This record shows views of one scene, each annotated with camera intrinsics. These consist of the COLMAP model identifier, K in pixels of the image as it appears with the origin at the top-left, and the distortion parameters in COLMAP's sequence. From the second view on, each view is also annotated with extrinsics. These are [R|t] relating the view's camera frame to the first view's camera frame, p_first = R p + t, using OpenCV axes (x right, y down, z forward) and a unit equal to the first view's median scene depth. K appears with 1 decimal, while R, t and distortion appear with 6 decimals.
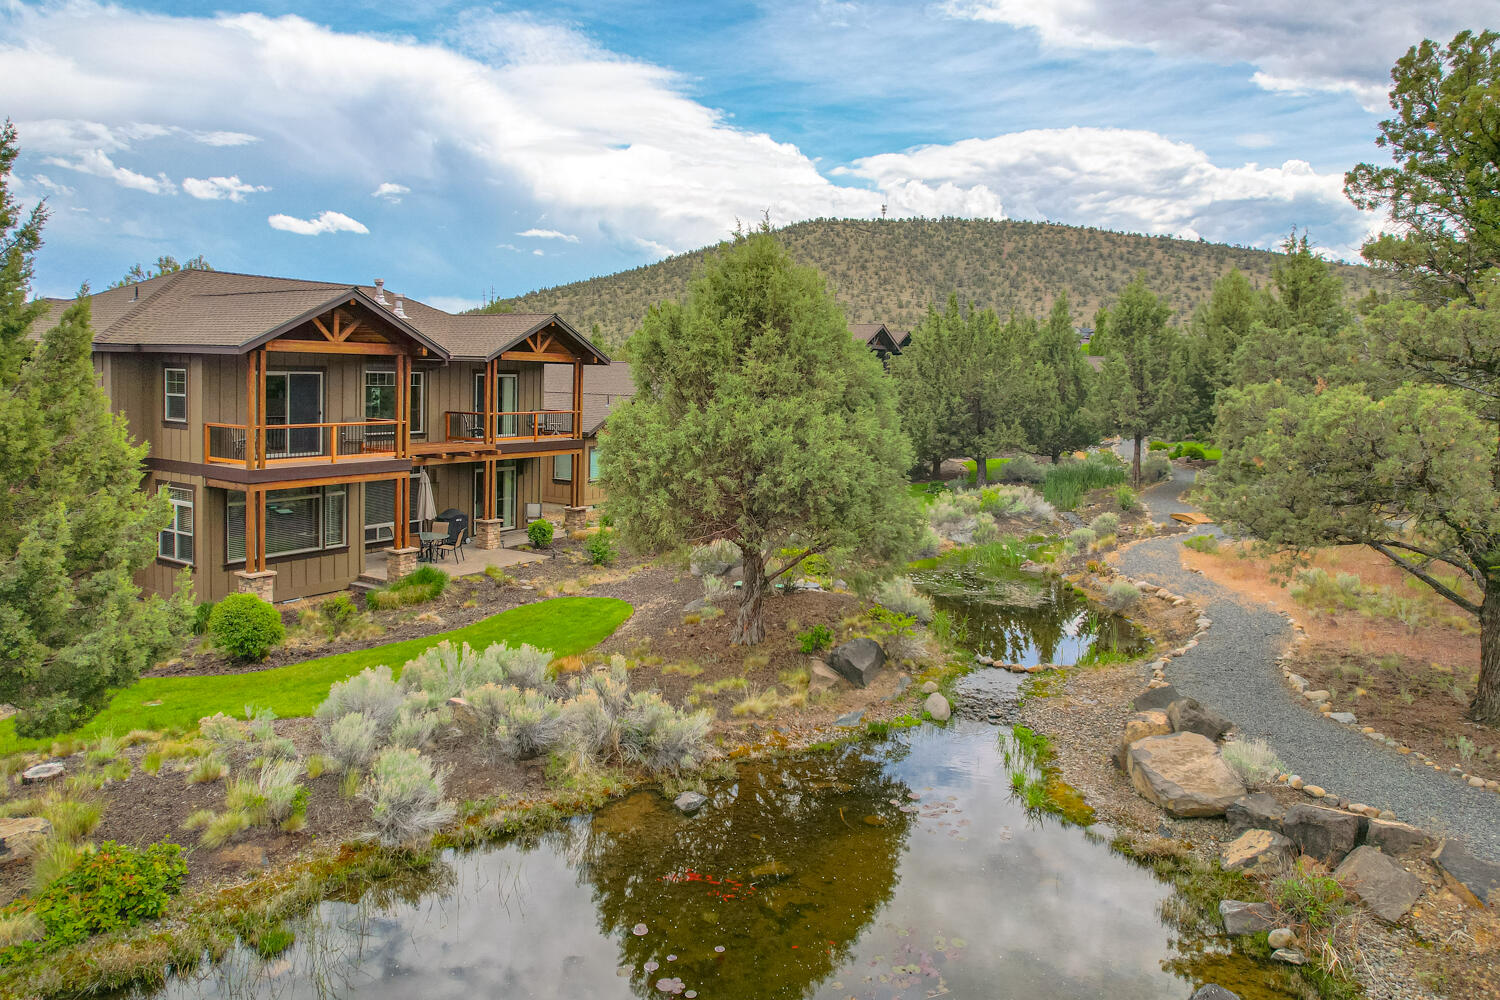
lens RADIAL K [[1030.0, 0, 752.5], [0, 1030.0, 420.4], [0, 0, 1]] dist [-0.042383, 0.036619]
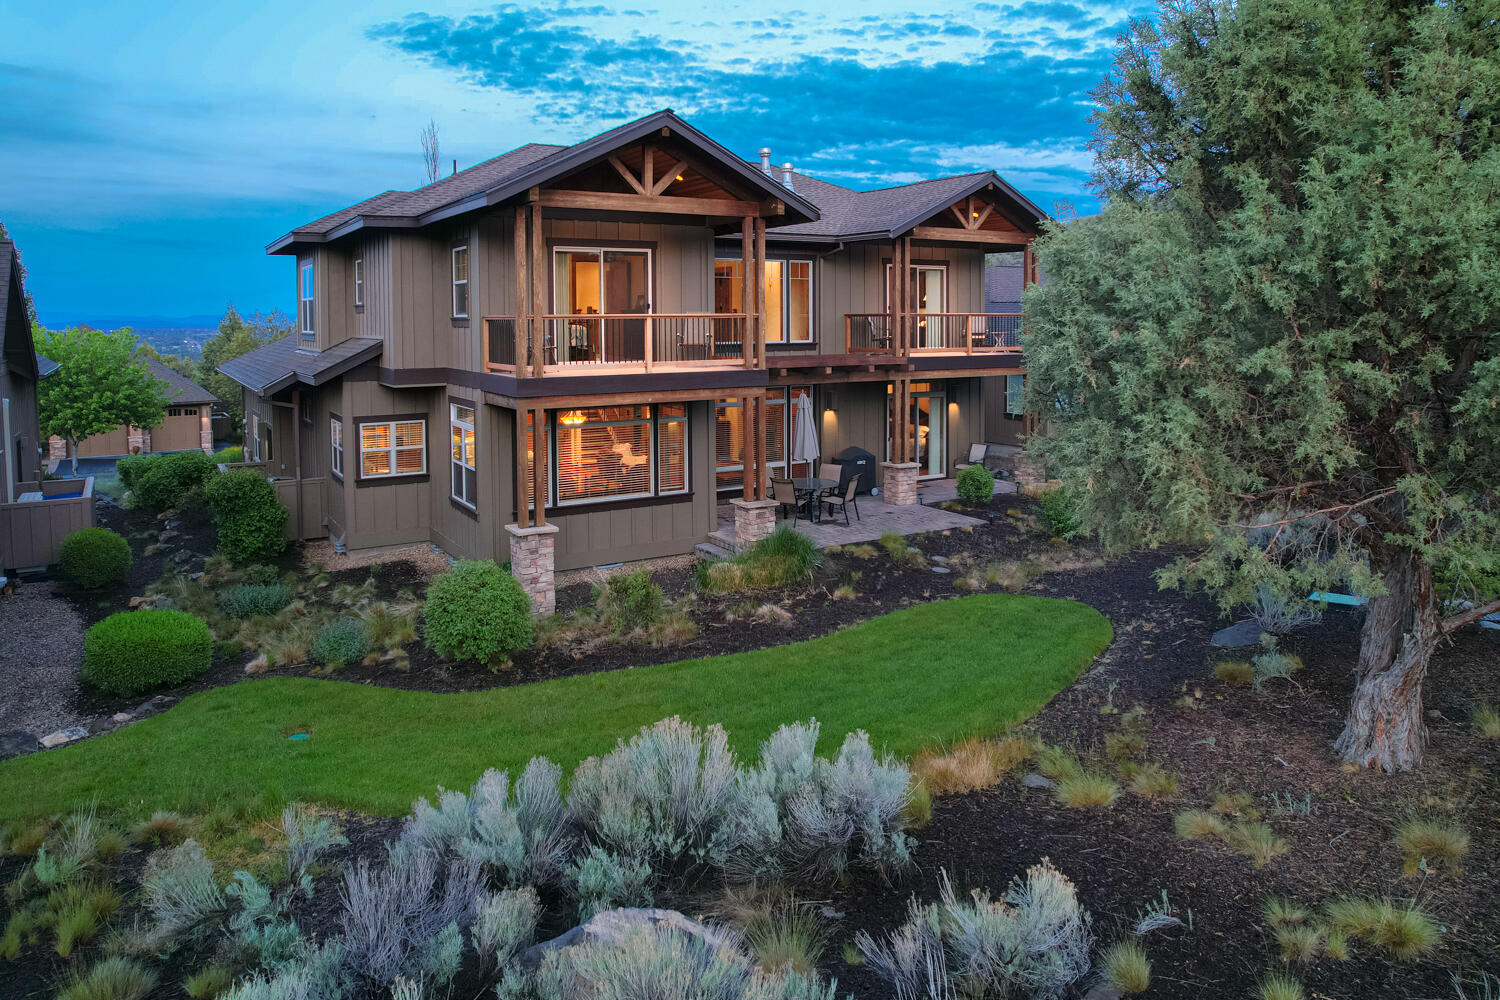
lens RADIAL K [[1038.7, 0, 753.1], [0, 1038.7, 361.7], [0, 0, 1]] dist [-0.017782, -0.003326]
pose [[0.896926, -0.006894, -0.442127, -0.033167], [0.005950, 0.999976, -0.003522, 0.030441], [0.442141, 0.000528, 0.896946, 0.330055]]
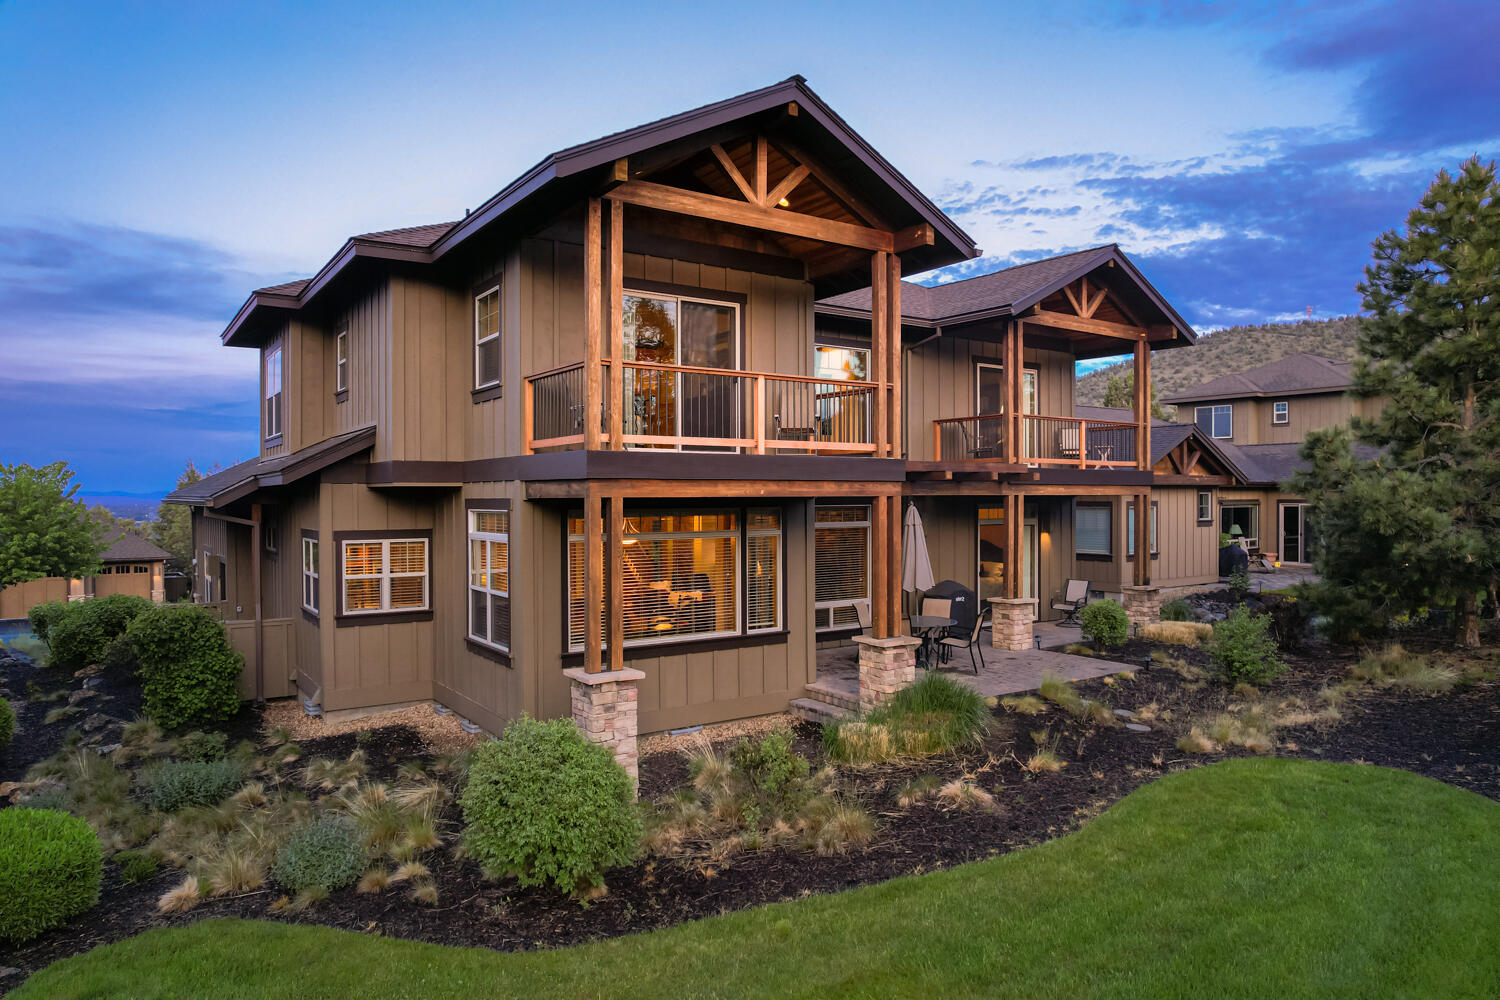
lens RADIAL K [[972.6, 0, 750.0], [0, 972.6, 500.0], [0, 0, 1]] dist [-0.061598, 0.062143]
pose [[0.919987, -0.024217, -0.391200, -0.186853], [0.007435, 0.998988, -0.044357, 0.067404], [0.391879, 0.037899, 0.919236, 0.460654]]
